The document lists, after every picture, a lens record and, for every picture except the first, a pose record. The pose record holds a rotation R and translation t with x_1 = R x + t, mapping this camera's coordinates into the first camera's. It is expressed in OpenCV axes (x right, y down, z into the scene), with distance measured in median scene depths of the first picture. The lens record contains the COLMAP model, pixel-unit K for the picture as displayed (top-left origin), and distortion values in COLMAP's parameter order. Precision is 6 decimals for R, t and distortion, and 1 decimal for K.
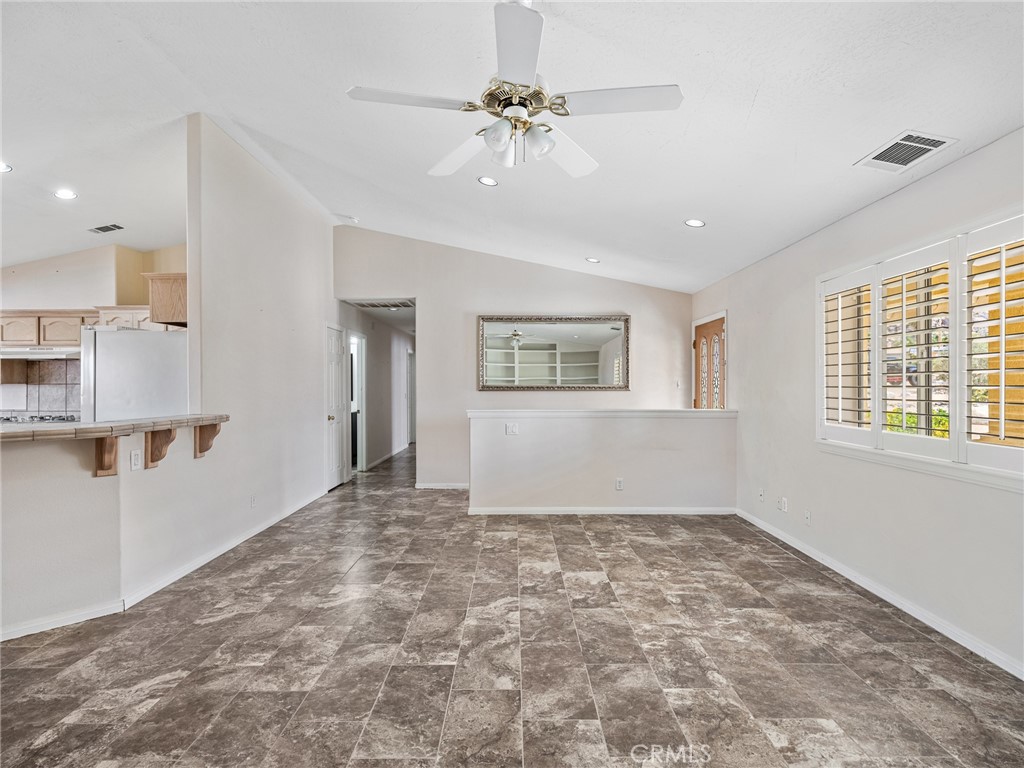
lens RADIAL K [[519.1, 0, 512.0], [0, 519.1, 384.0], [0, 0, 1]] dist [0.003387, -0.000169]
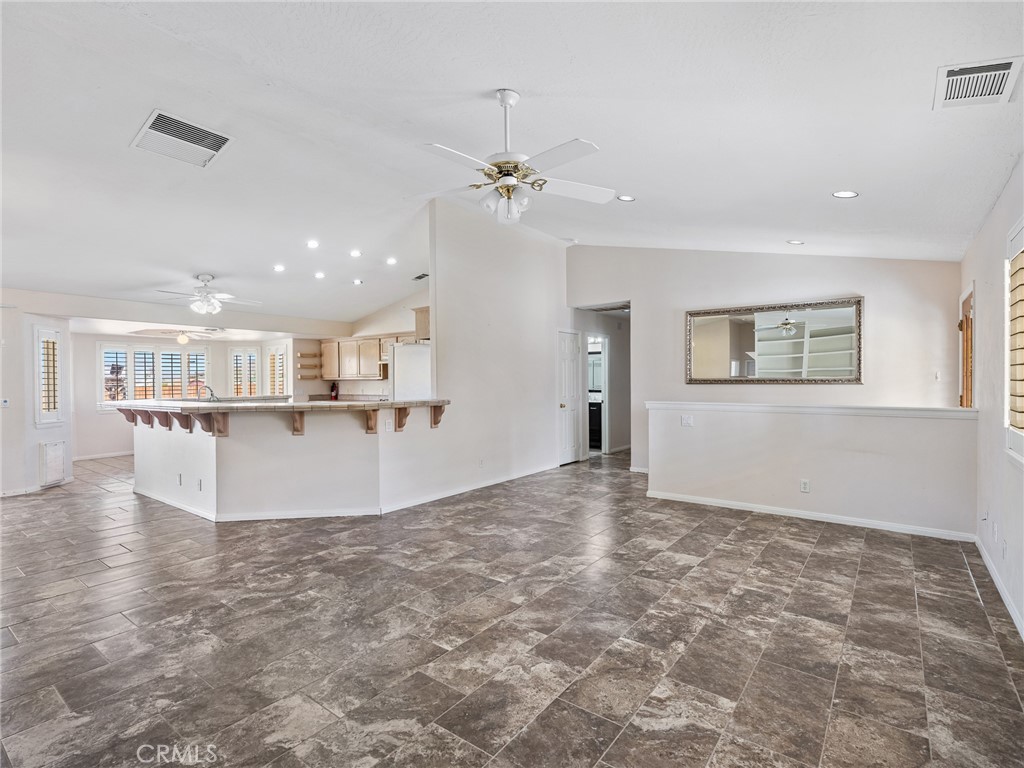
lens RADIAL K [[505.3, 0, 512.0], [0, 505.3, 384.0], [0, 0, 1]] dist [0.002697, 0.000391]
pose [[0.797618, 0.002132, -0.603159, 0.489534], [0.006270, 0.999910, 0.011827, -0.001838], [0.603131, -0.013215, 0.797533, -0.035174]]
